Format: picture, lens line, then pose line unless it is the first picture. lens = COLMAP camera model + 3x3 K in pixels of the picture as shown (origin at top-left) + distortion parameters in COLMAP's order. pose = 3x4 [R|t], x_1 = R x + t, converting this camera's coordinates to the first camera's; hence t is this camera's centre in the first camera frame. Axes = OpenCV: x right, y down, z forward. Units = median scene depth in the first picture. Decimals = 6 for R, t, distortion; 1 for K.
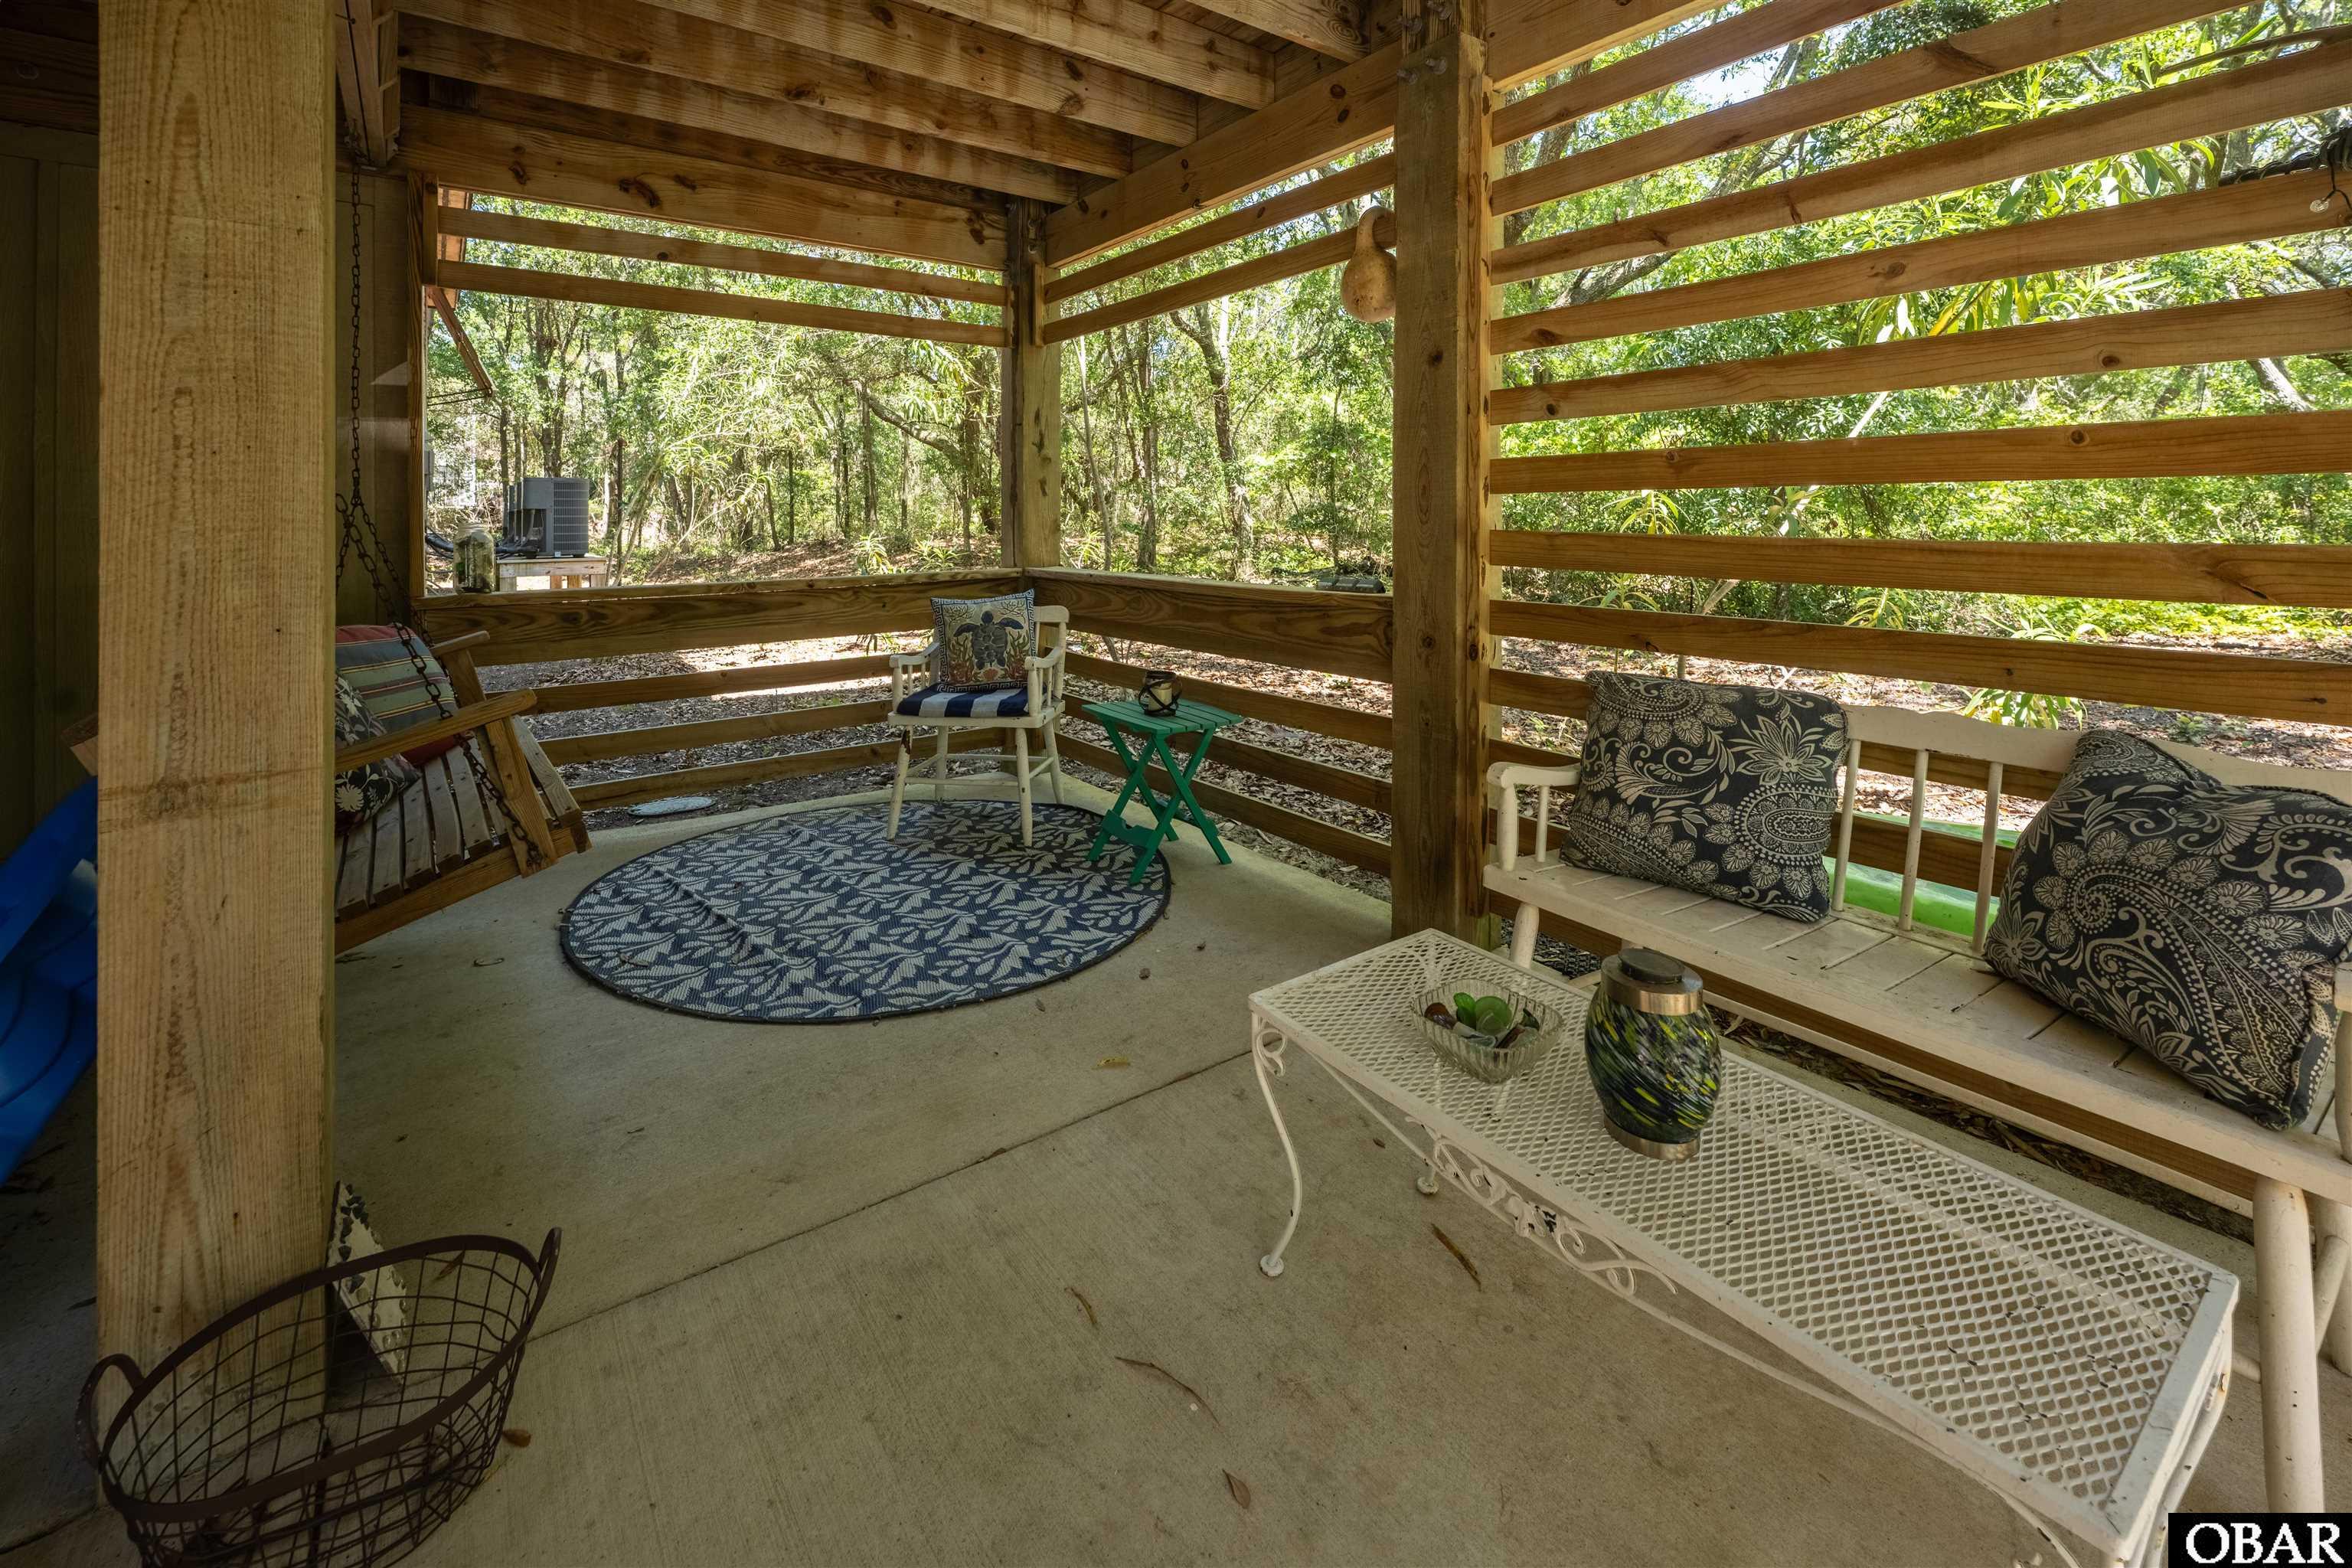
lens RADIAL K [[974.4, 0, 1172.2], [0, 974.4, 784.7], [0, 0, 1]] dist [-0.004494, 0.000087]
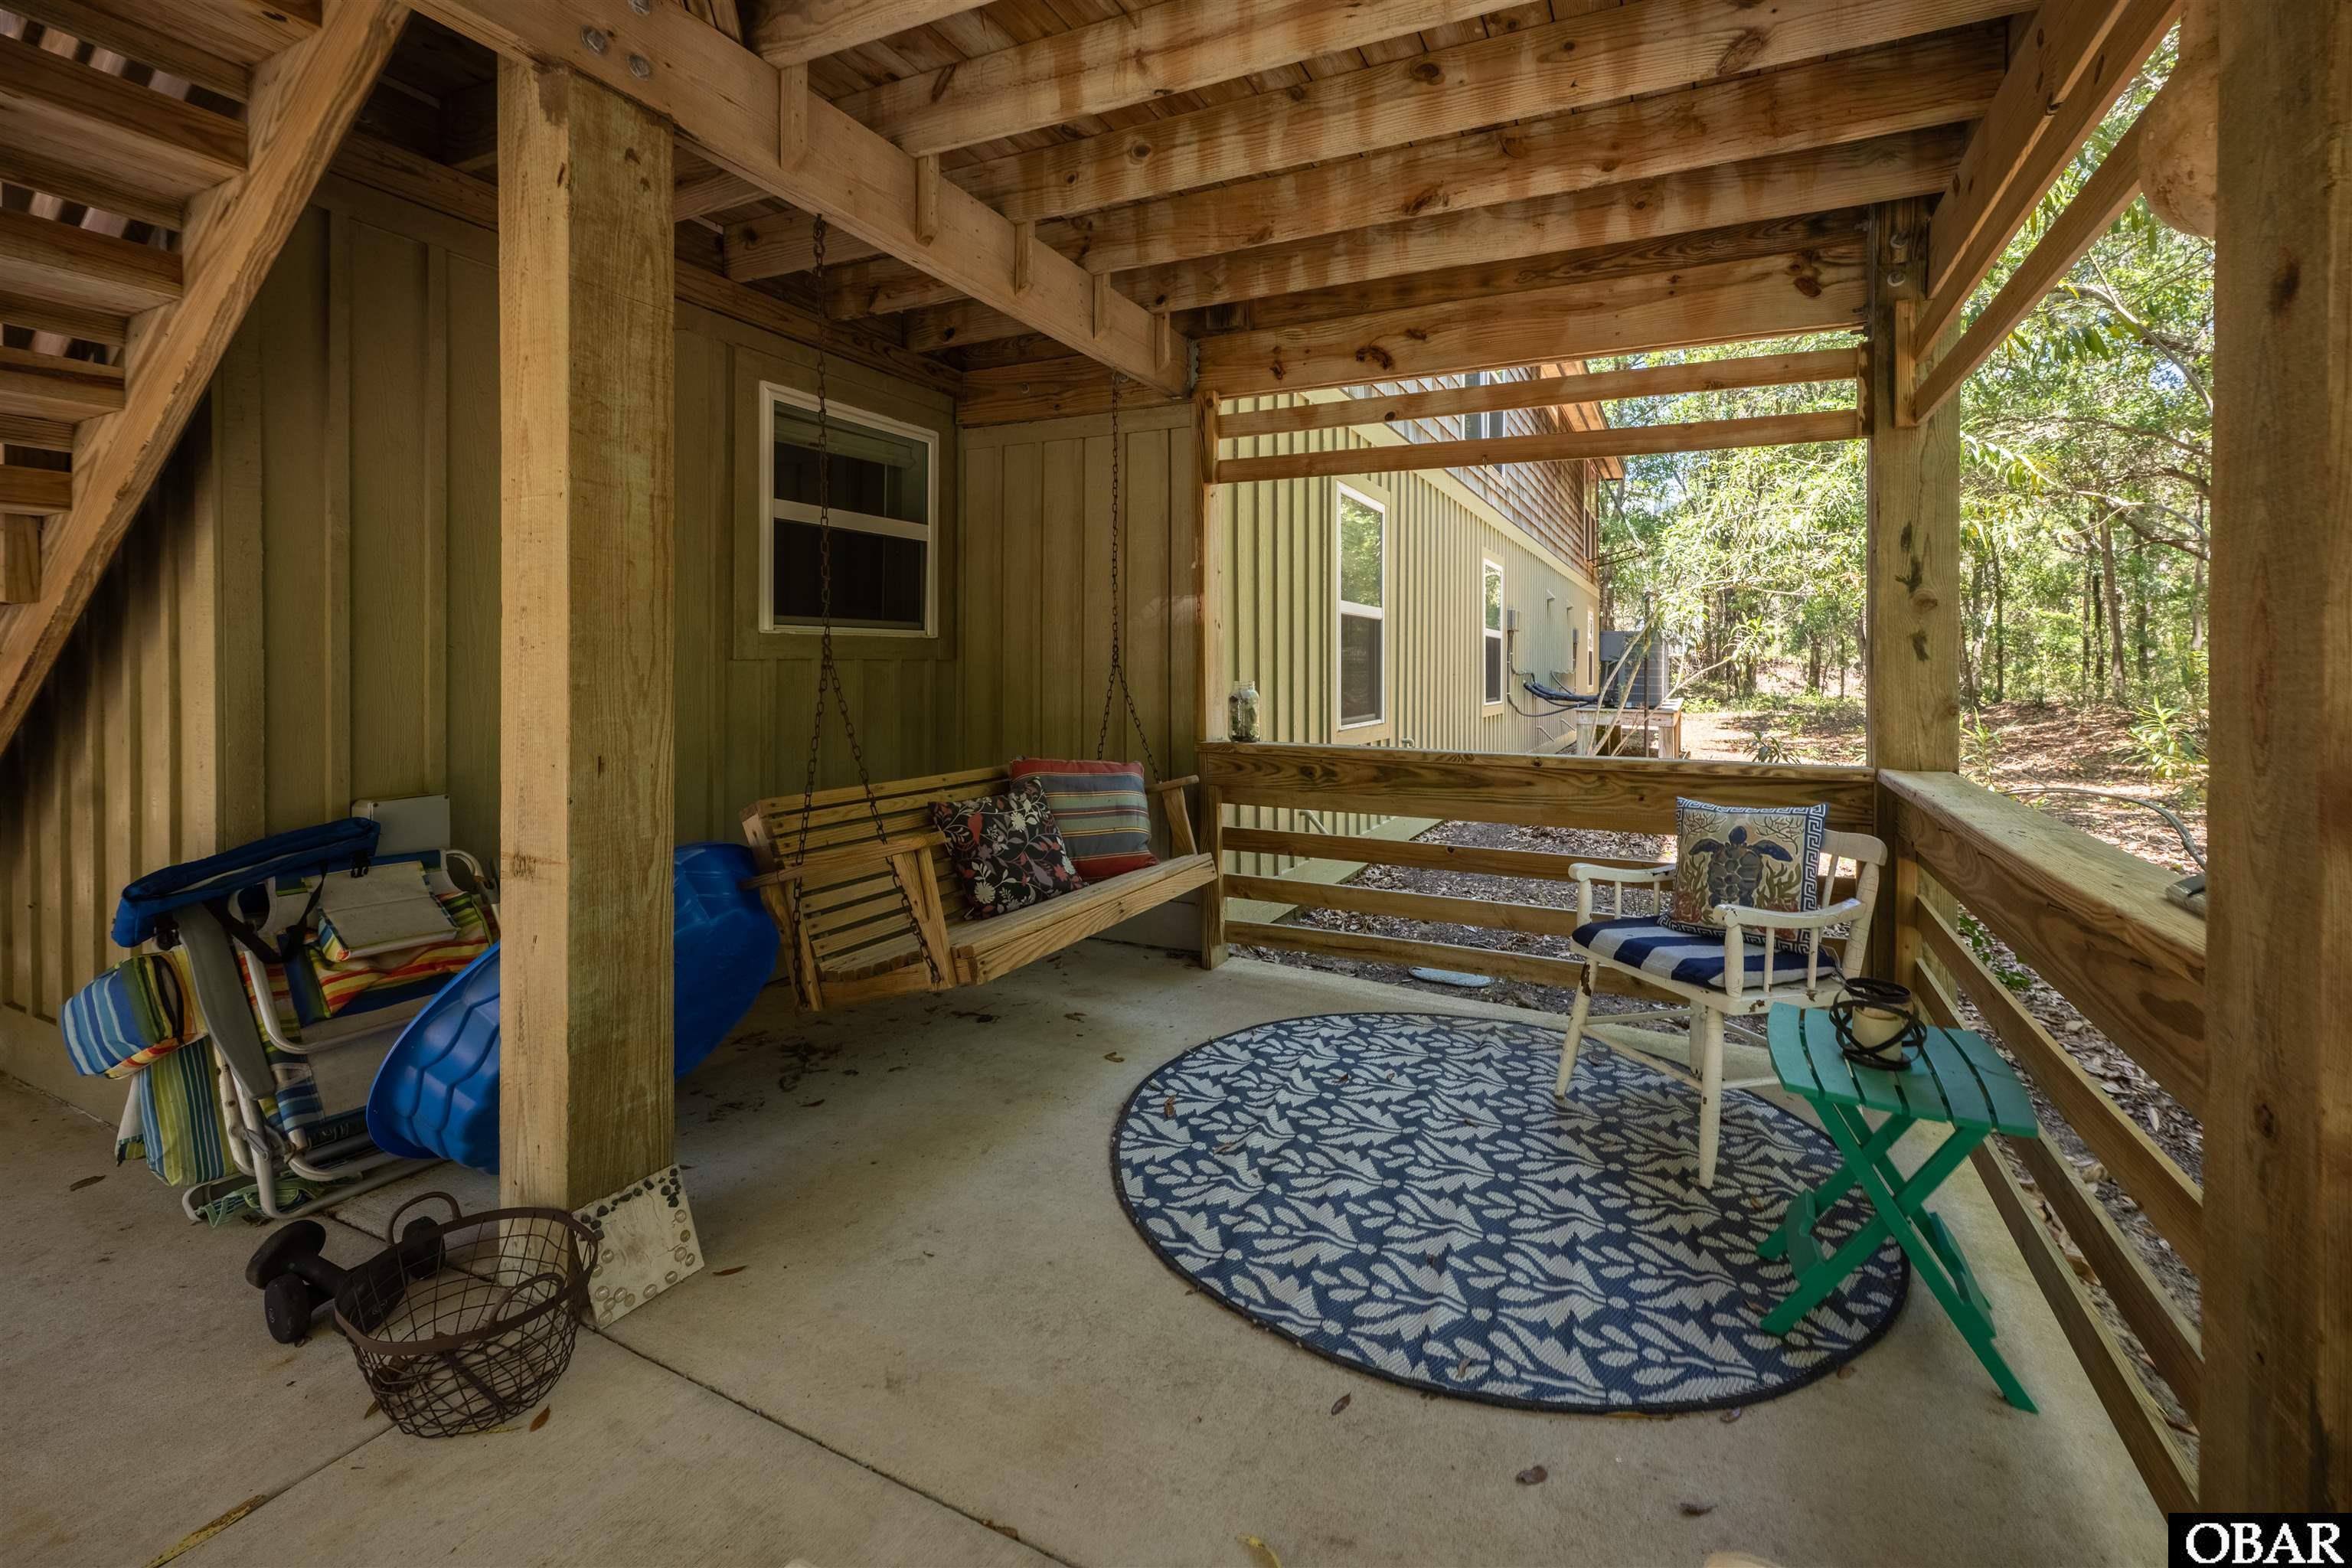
lens RADIAL K [[1019.7, 0, 1181.9], [0, 1019.7, 827.6], [0, 0, 1]] dist [0.000412, 0.000053]
pose [[0.455904, 0.153738, -0.876650, 0.325229], [-0.247808, 0.967946, 0.040875, -0.141248], [0.854835, 0.198606, 0.479388, 0.422241]]
